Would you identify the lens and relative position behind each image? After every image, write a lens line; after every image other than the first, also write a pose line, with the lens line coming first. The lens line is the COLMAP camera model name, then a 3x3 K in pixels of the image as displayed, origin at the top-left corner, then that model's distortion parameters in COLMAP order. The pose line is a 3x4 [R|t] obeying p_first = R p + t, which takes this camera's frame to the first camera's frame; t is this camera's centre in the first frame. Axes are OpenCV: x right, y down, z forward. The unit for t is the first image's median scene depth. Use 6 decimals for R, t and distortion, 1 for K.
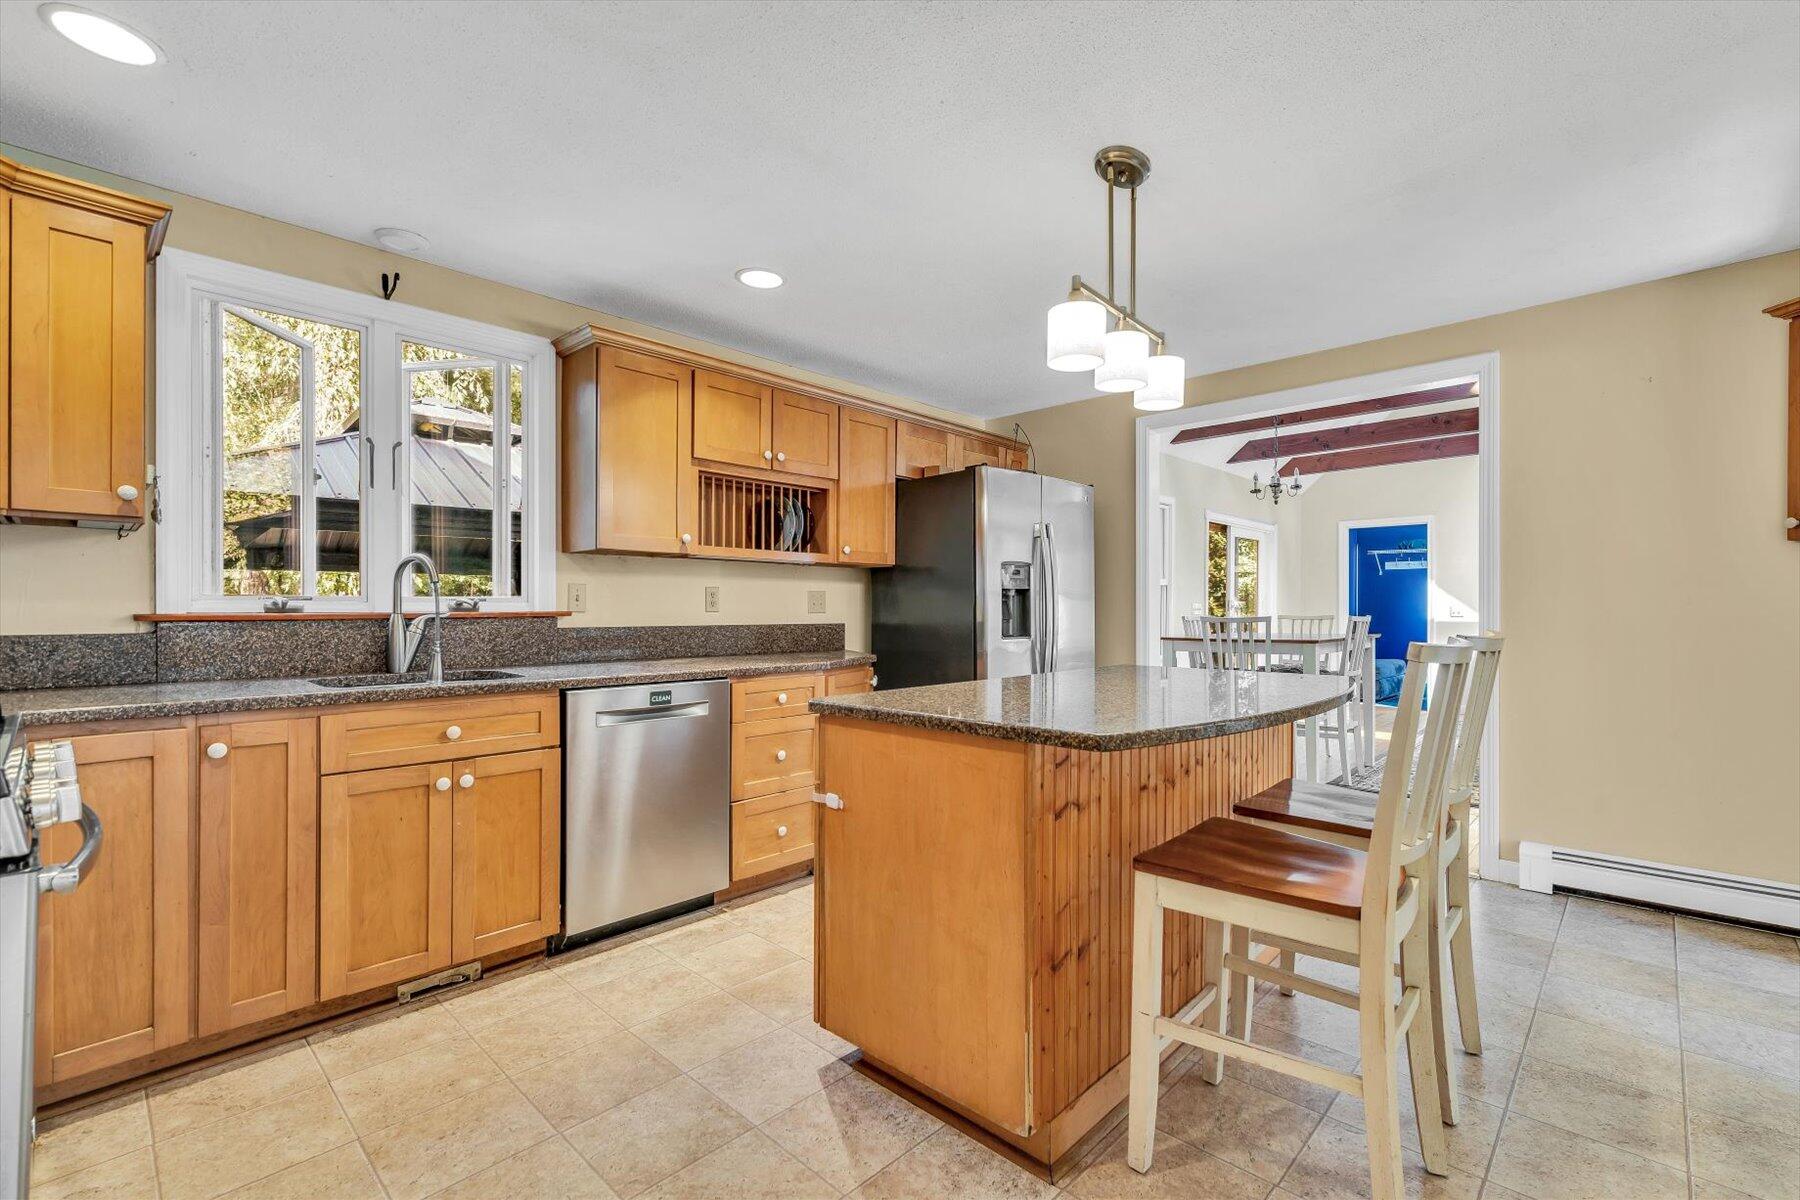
lens RADIAL K [[788.3, 0, 924.1], [0, 788.3, 605.4], [0, 0, 1]] dist [0.000339, 0.000032]
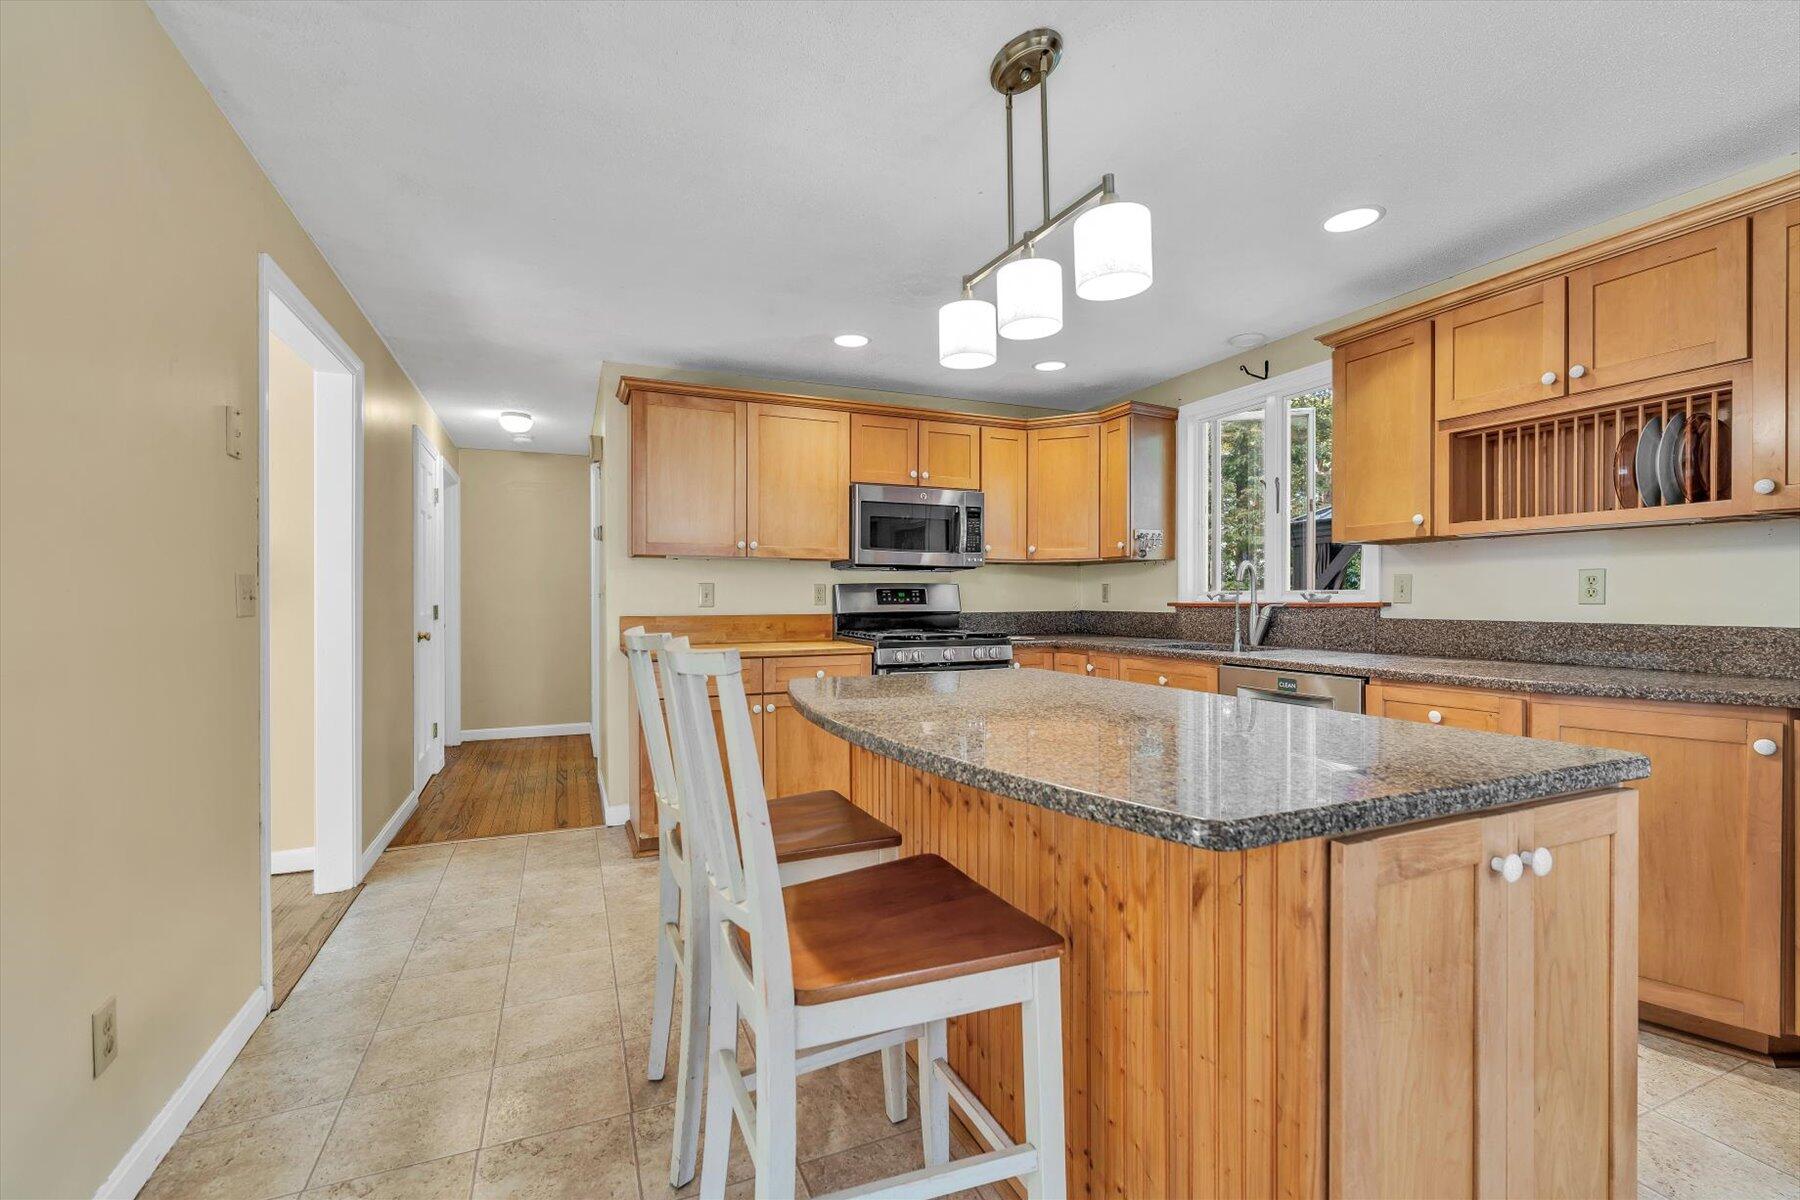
lens RADIAL K [[770.1, 0, 900.0], [0, 770.1, 600.0], [0, 0, 1]] dist [0.000859, 0.000426]
pose [[-0.399201, 0.003444, -0.916857, 0.839744], [0.006230, 0.999980, 0.001043, -0.000229], [0.916842, -0.005295, -0.399215, 0.961740]]
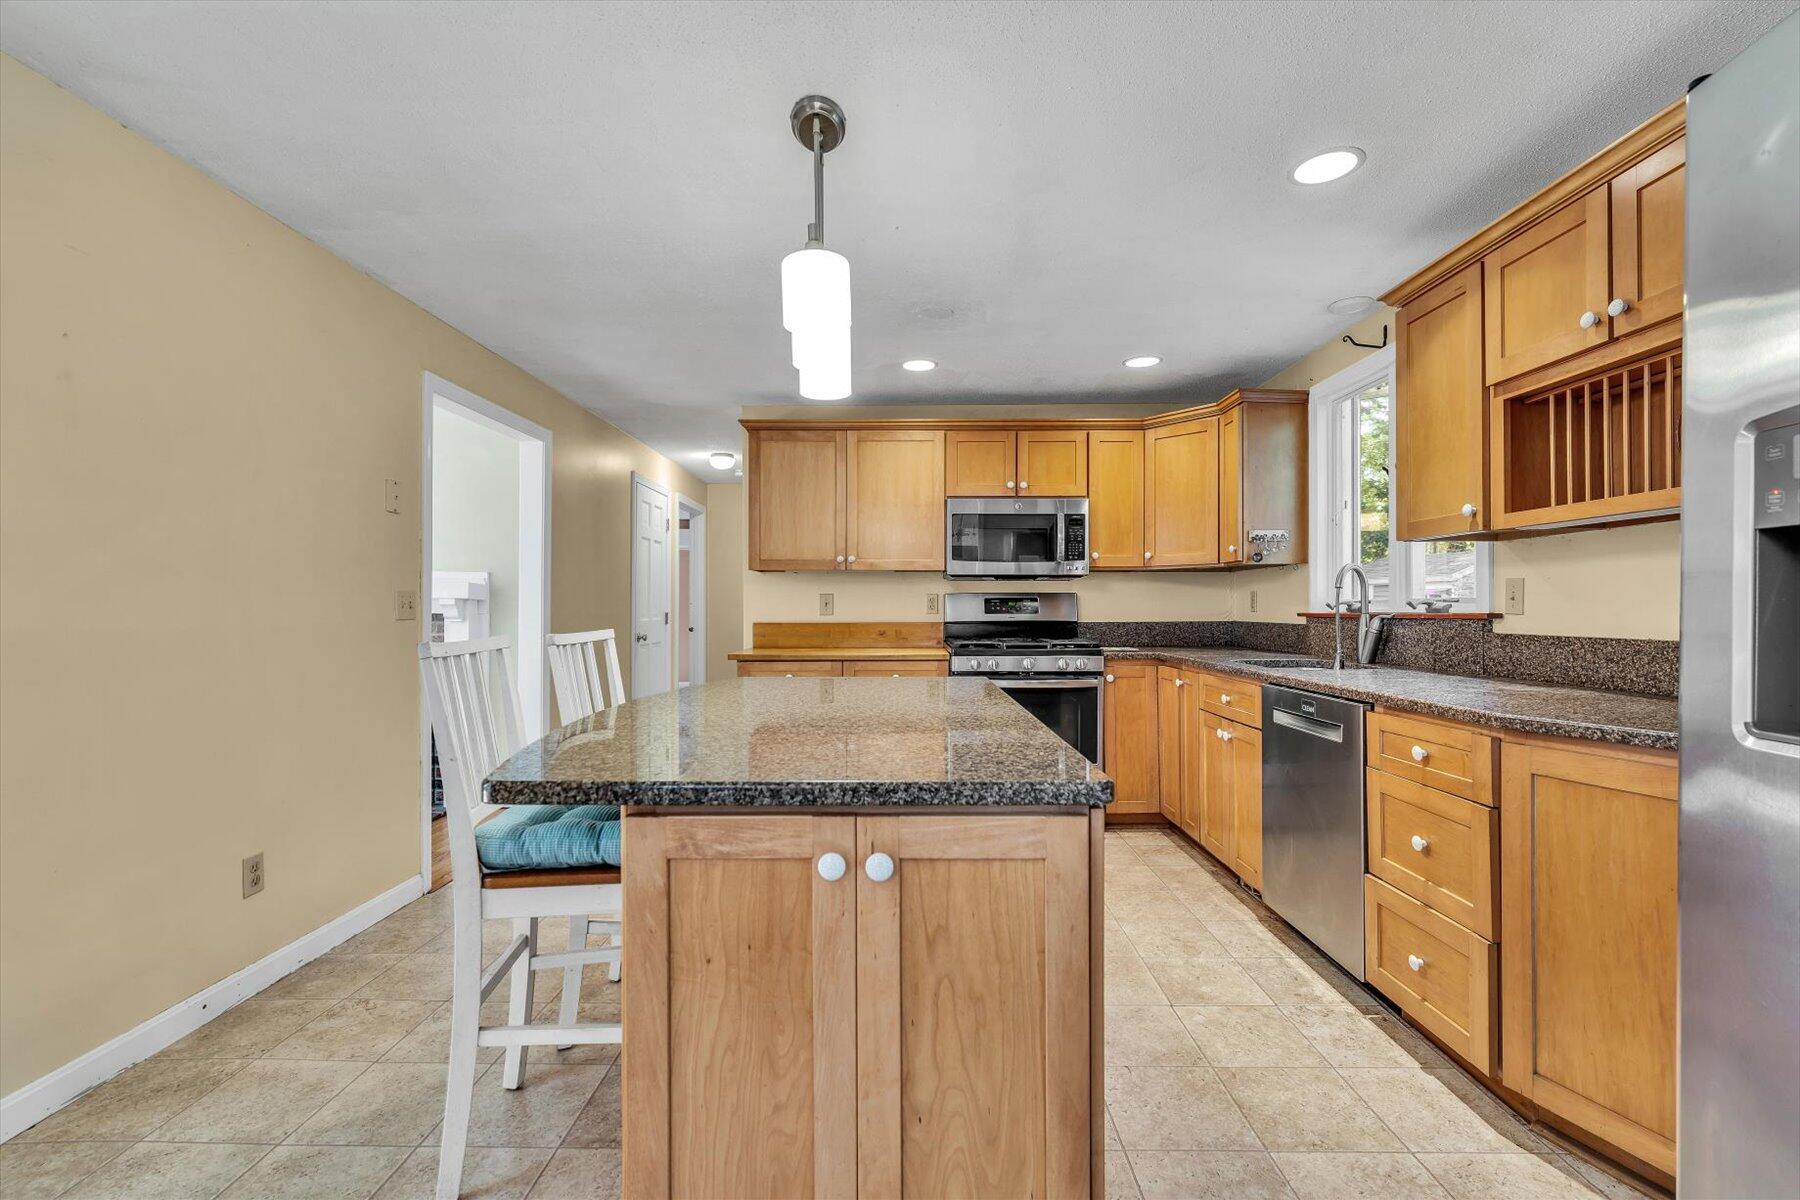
lens RADIAL K [[770.1, 0, 900.0], [0, 770.1, 600.0], [0, 0, 1]] dist [0.000859, 0.000426]
pose [[-0.736717, -0.004948, -0.676183, 0.631351], [0.004729, 0.999911, -0.012469, 0.001506], [0.676184, -0.012384, -0.736629, 1.373035]]
